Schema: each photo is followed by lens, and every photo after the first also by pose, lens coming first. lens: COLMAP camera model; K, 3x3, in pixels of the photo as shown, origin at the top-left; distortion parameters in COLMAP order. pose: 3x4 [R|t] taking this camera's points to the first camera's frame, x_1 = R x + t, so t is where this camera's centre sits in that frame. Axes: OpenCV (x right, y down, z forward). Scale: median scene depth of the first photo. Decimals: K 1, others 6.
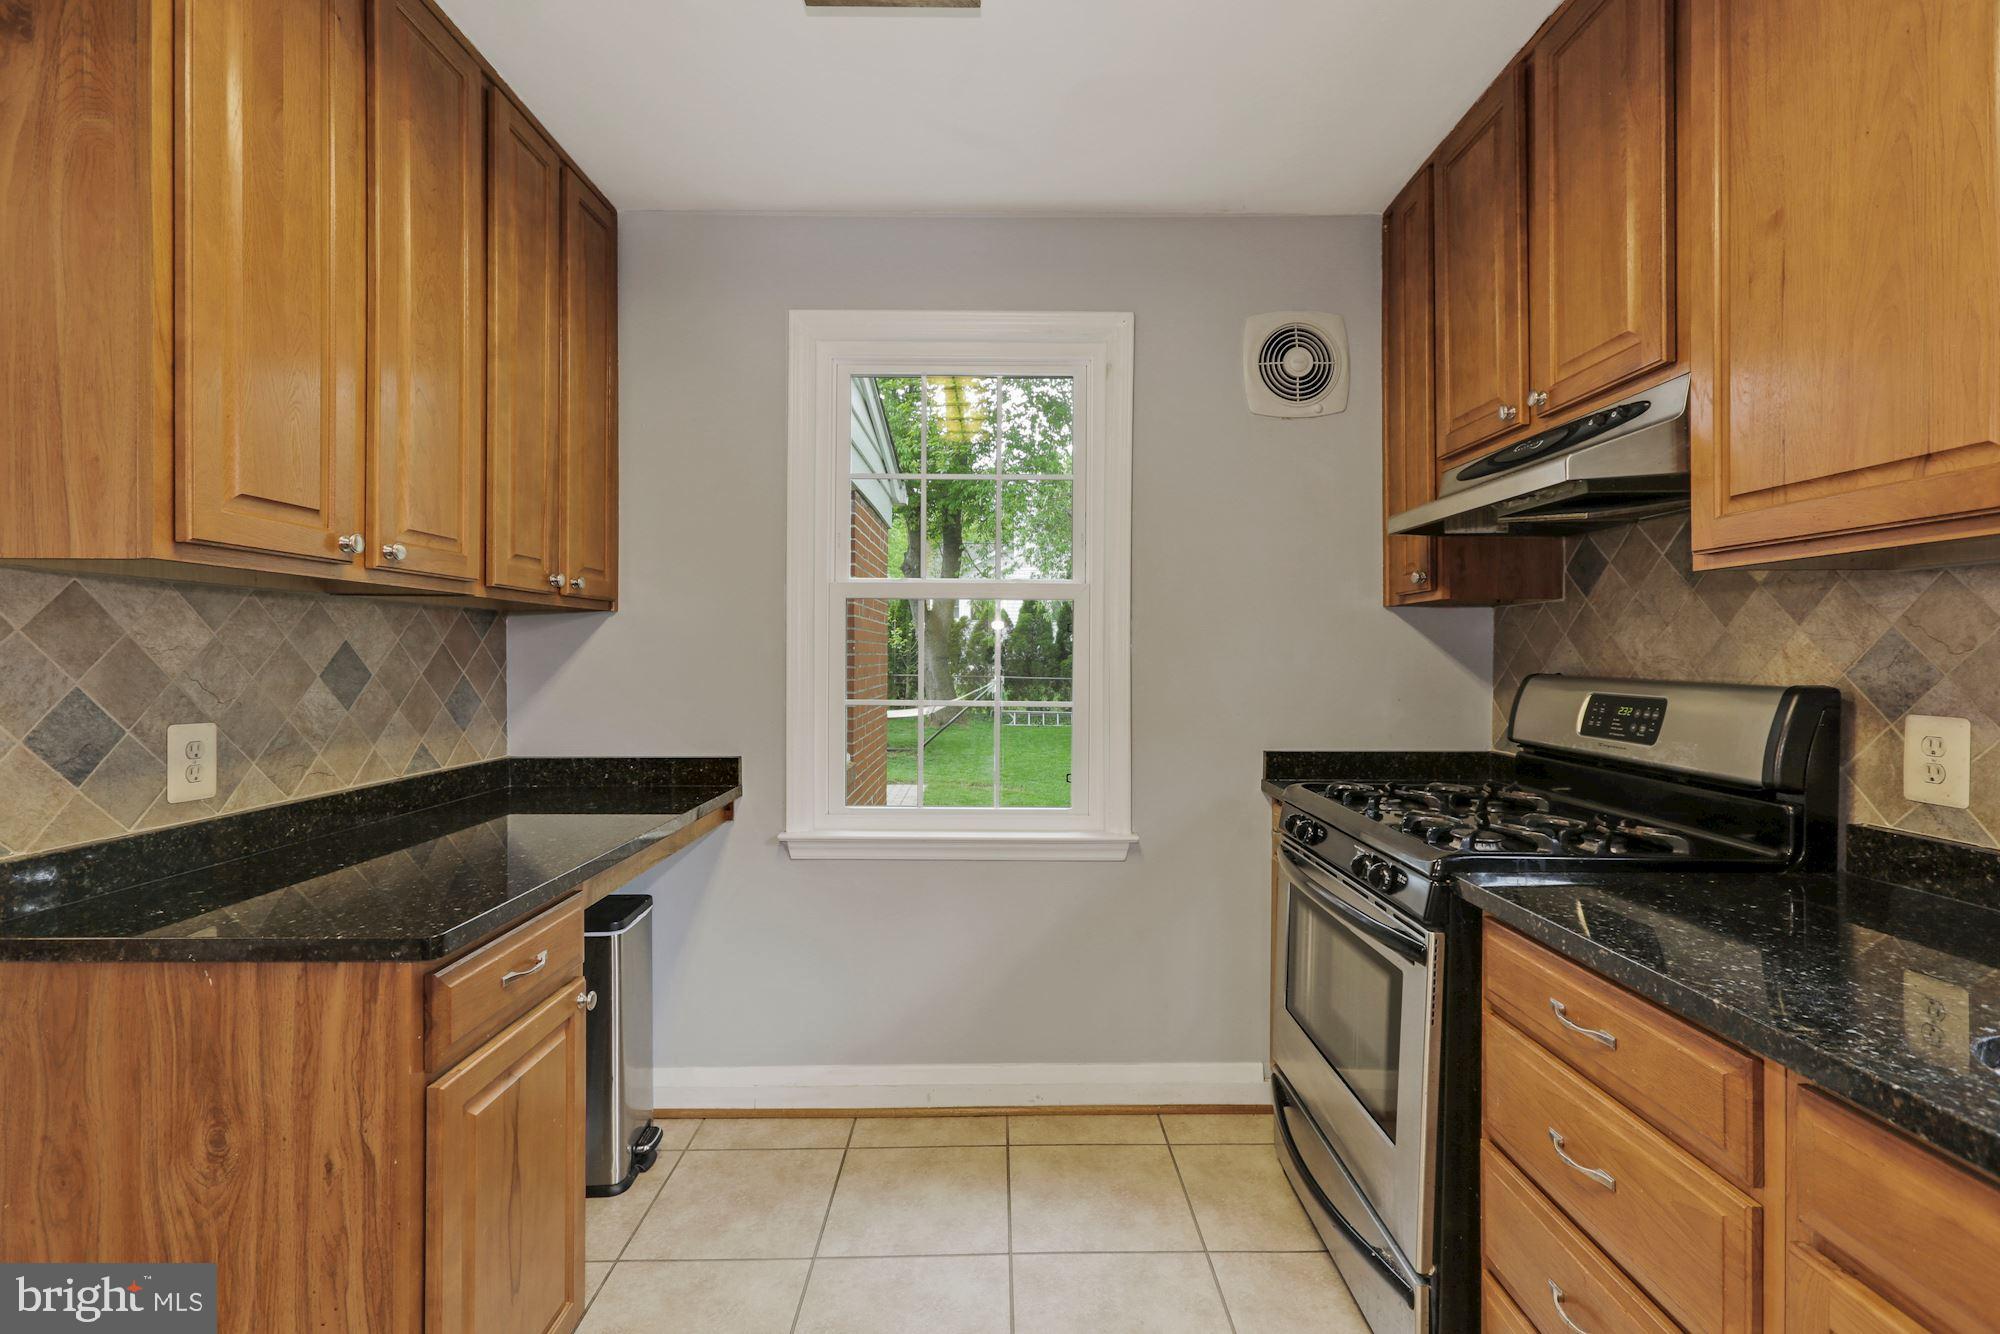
lens RADIAL K [[893.3, 0, 1000.2], [0, 893.3, 658.3], [0, 0, 1]] dist [-0.008798, 0.003929]
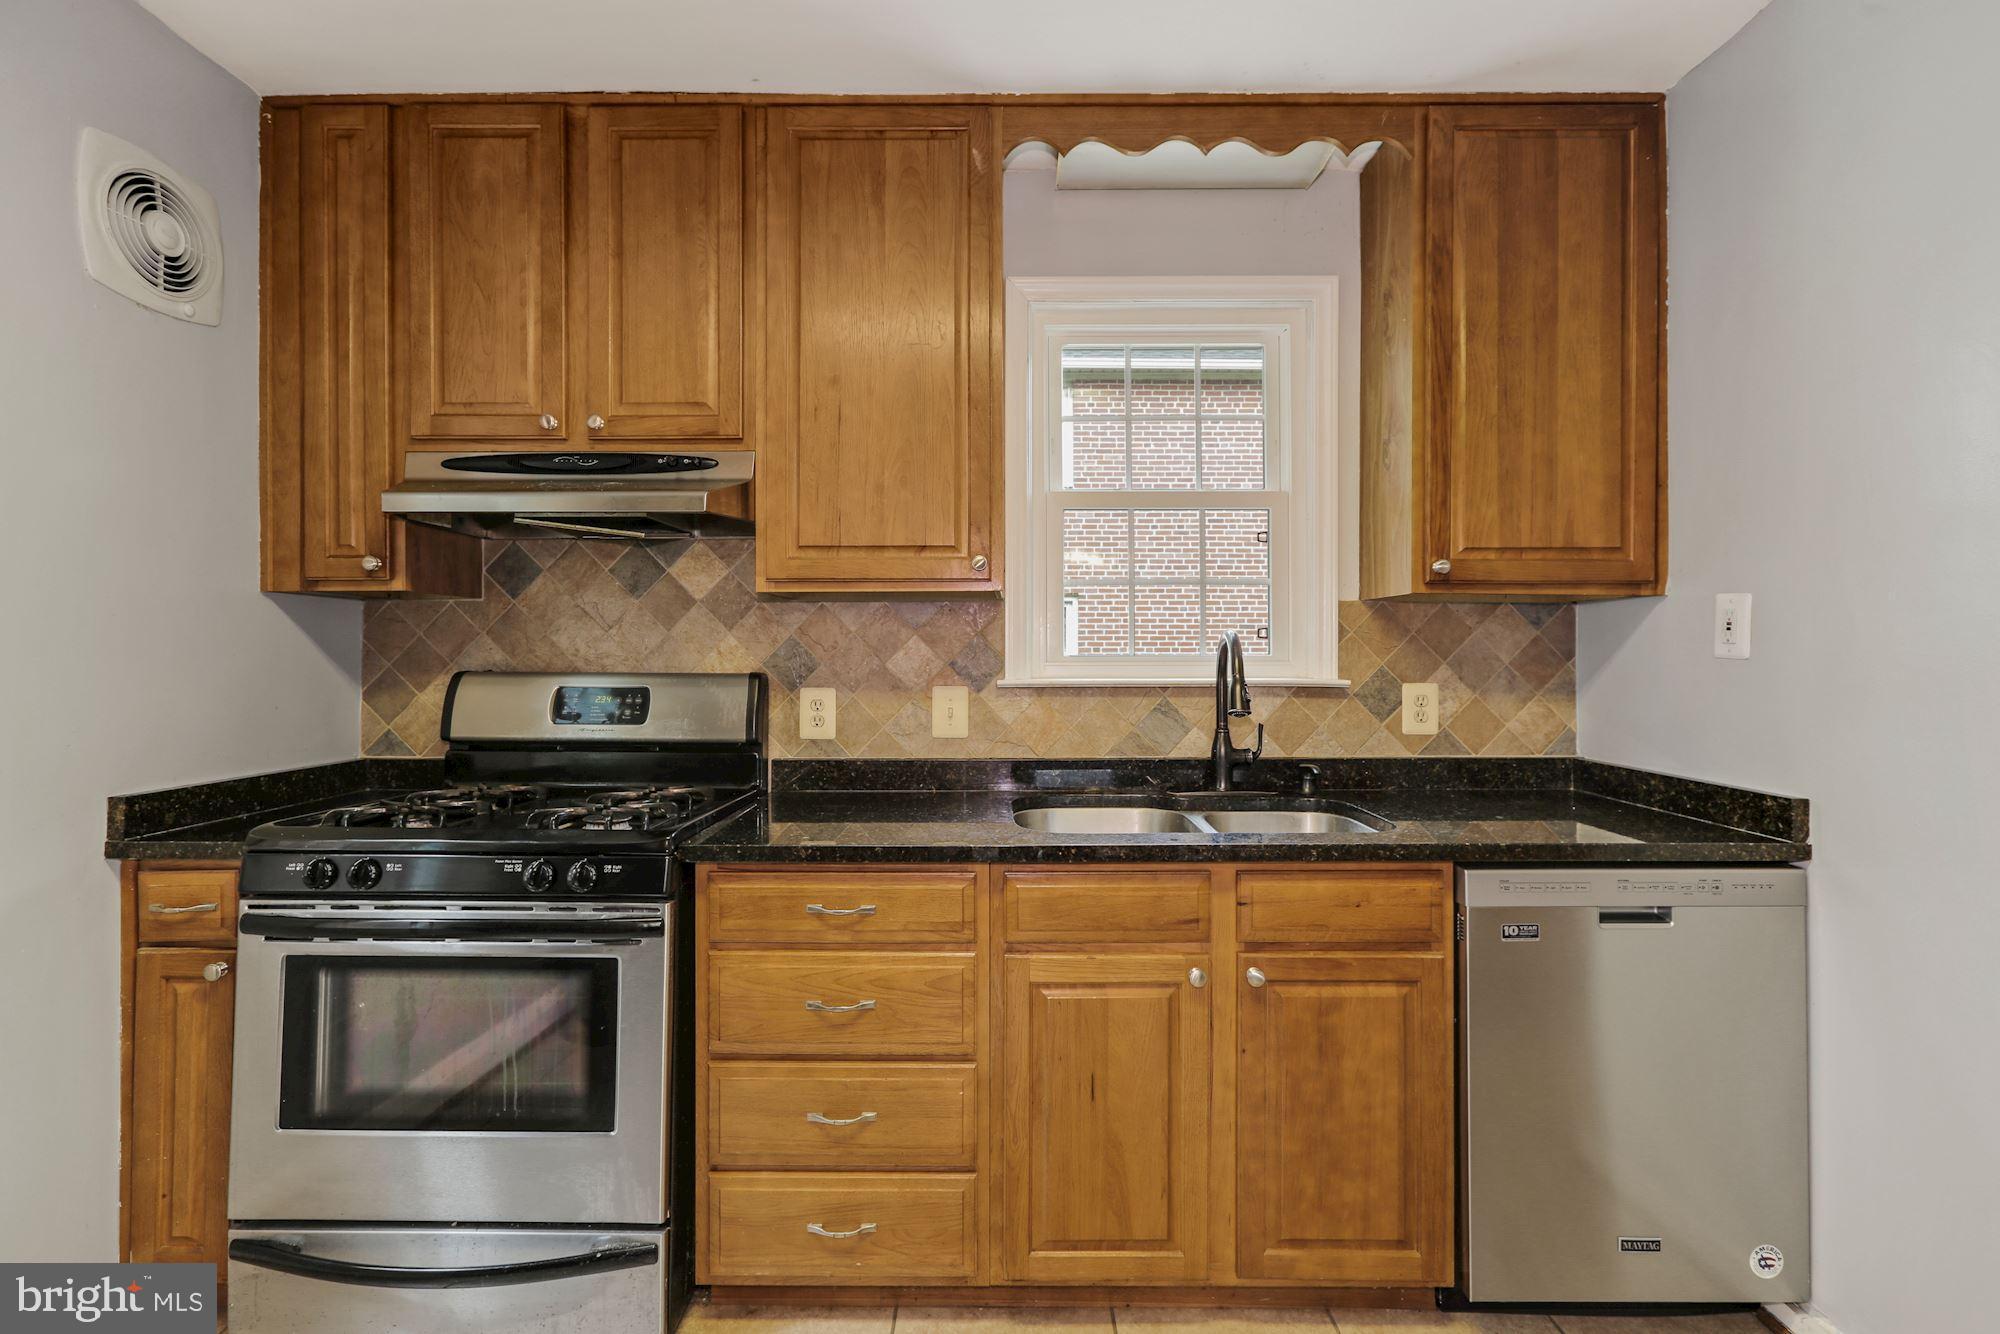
lens RADIAL K [[893.3, 0, 1009.2], [0, 893.3, 650.5], [0, 0, 1]] dist [-0.008798, 0.003929]
pose [[0.003015, 0.005617, 0.999980, -0.496357], [0.005555, 0.999969, -0.005634, 0.003944], [-0.999980, 0.005572, 0.002984, 0.465296]]
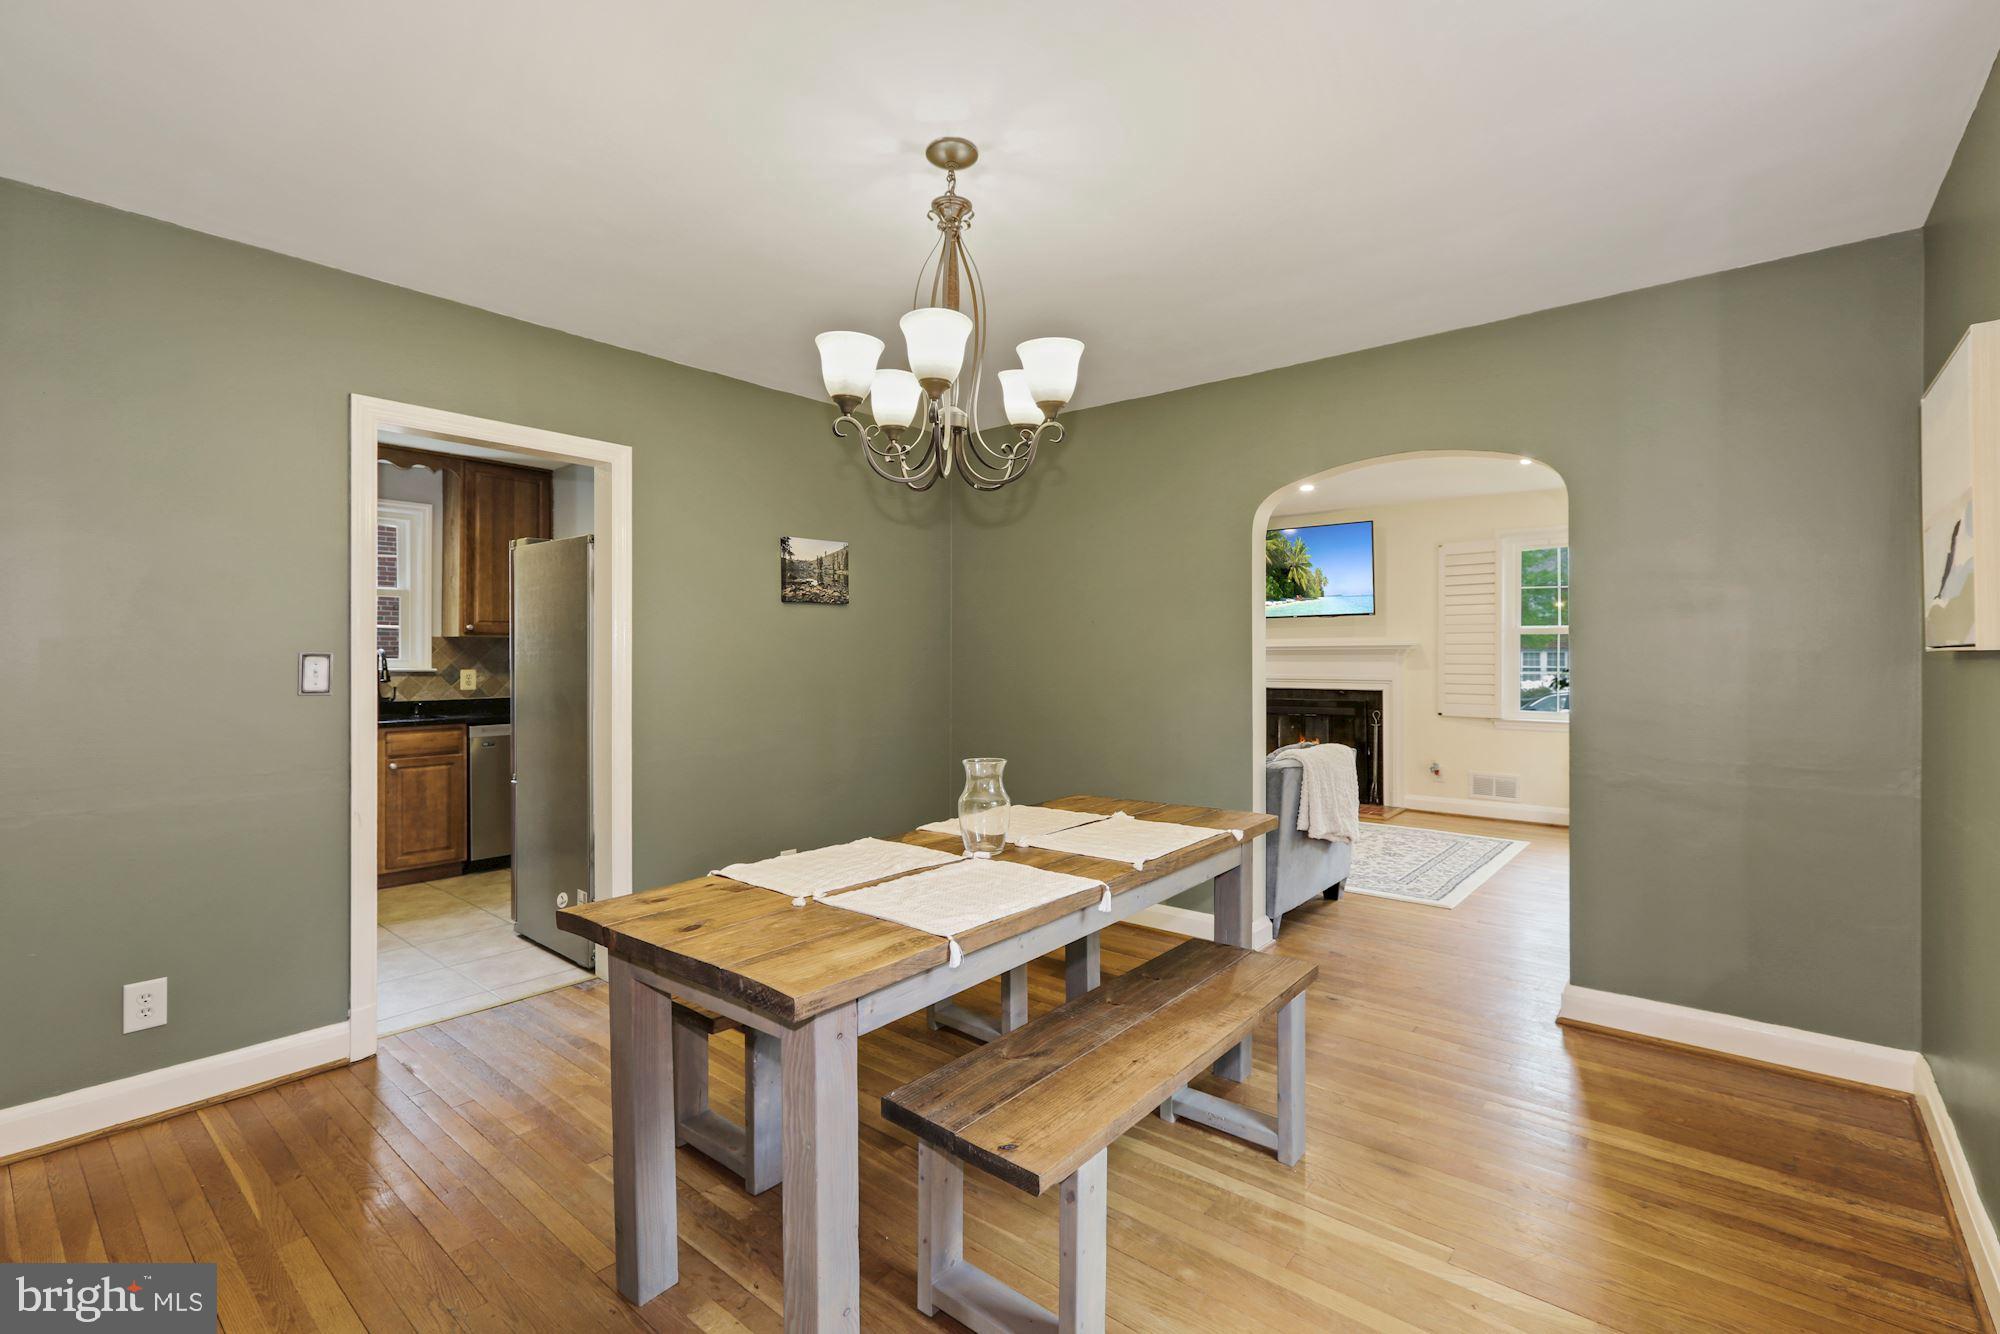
lens RADIAL K [[893.3, 0, 999.1], [0, 893.3, 655.5], [0, 0, 1]] dist [-0.008798, 0.003929]
pose [[-0.764285, 0.002326, 0.644874, -2.765650], [0.005062, 0.999984, 0.002393, -0.002521], [-0.644858, 0.005093, -0.764285, 1.105425]]
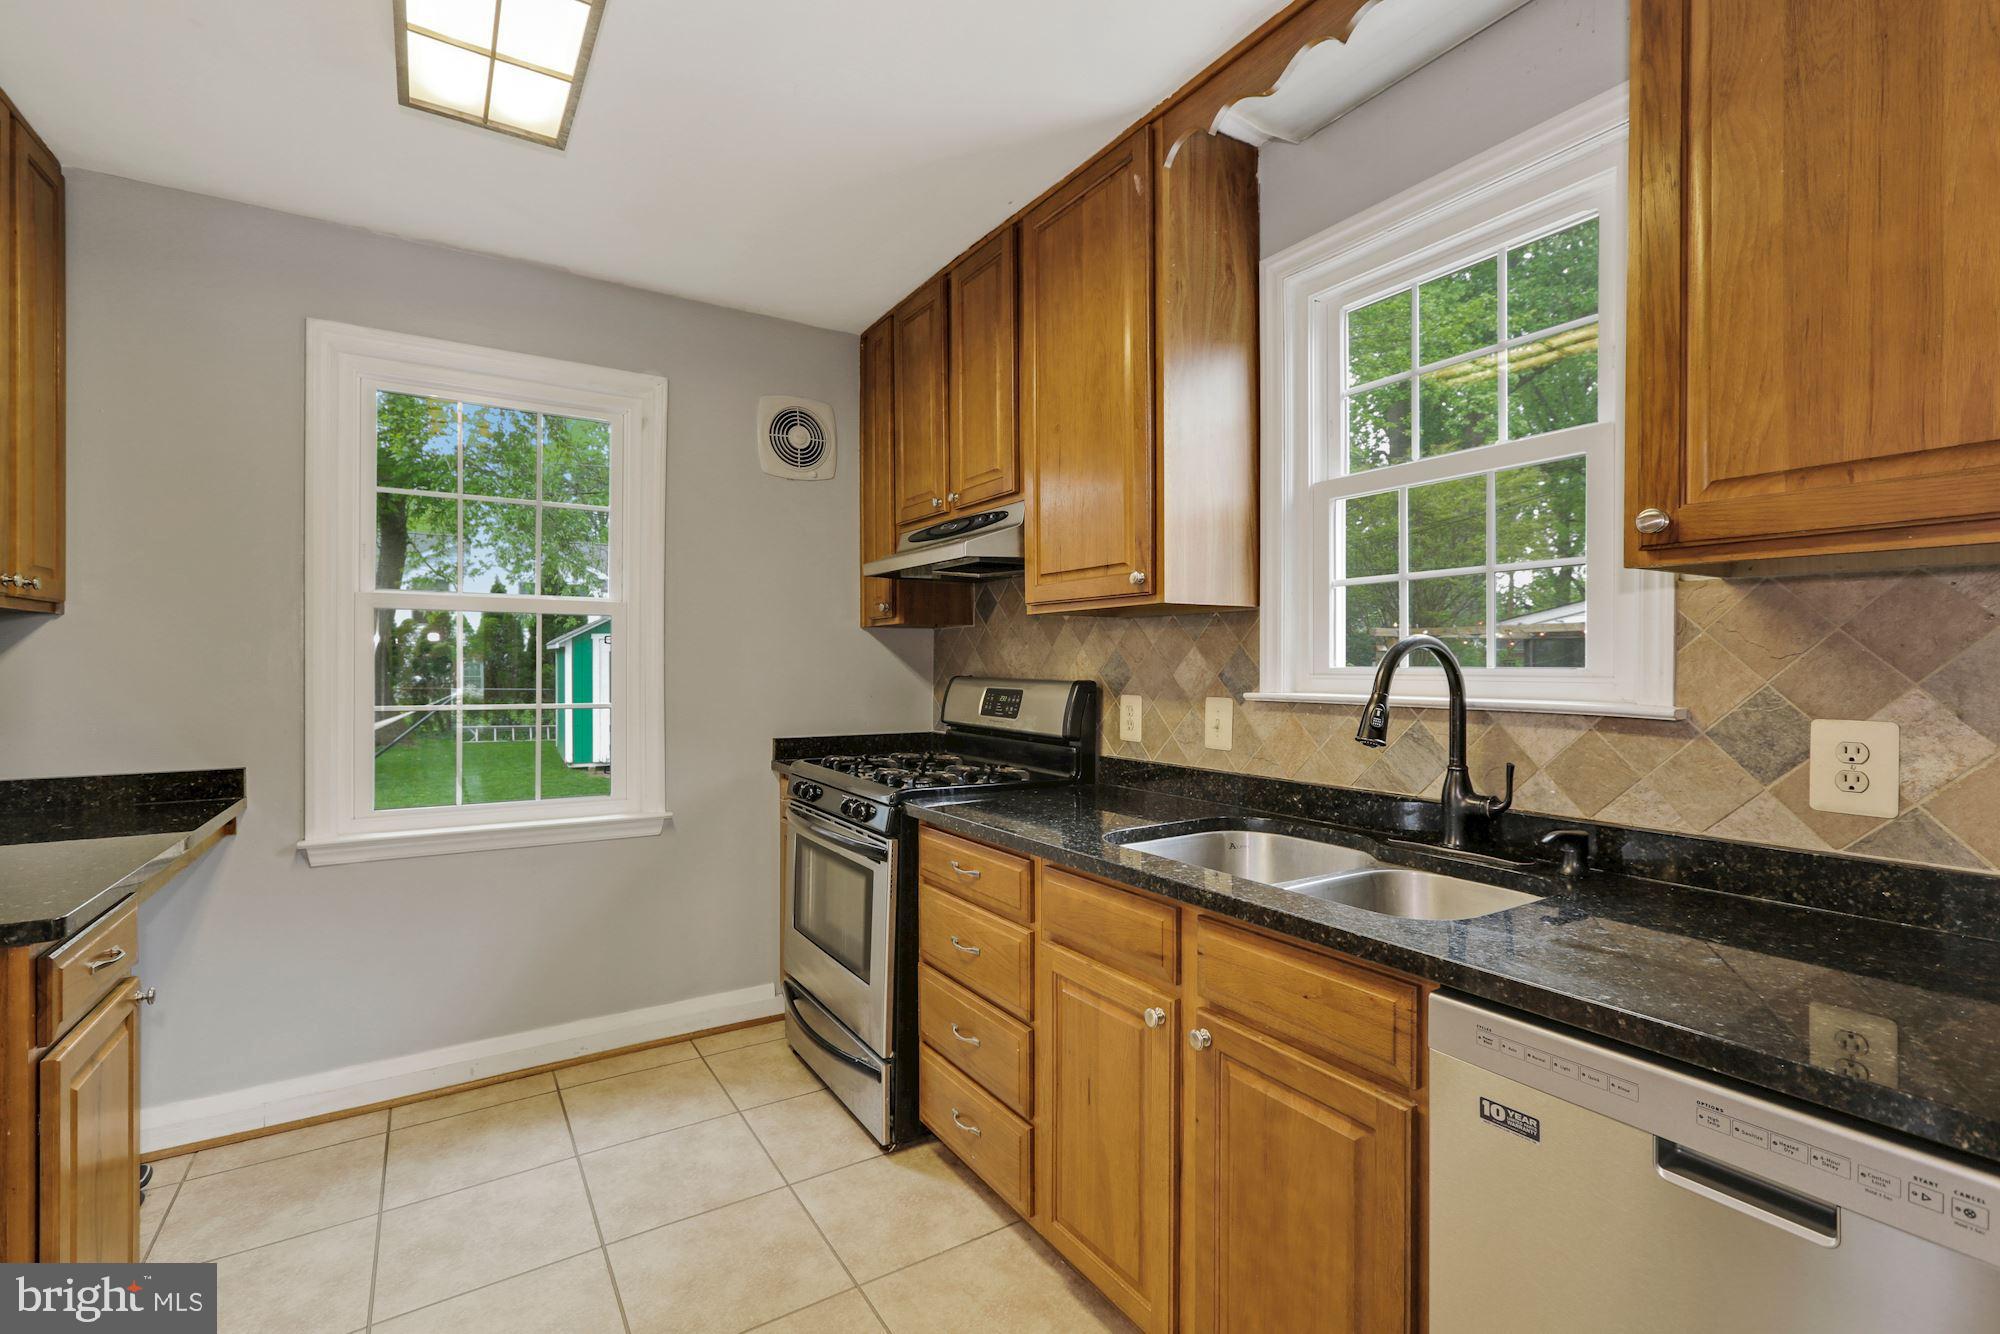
lens RADIAL K [[893.3, 0, 1006.7], [0, 893.3, 671.4], [0, 0, 1]] dist [-0.008798, 0.003929]
pose [[0.843291, -0.004606, 0.537438, -0.150865], [0.002260, 0.999985, 0.005024, 0.003128], [-0.537453, -0.003022, 0.843288, -0.352658]]
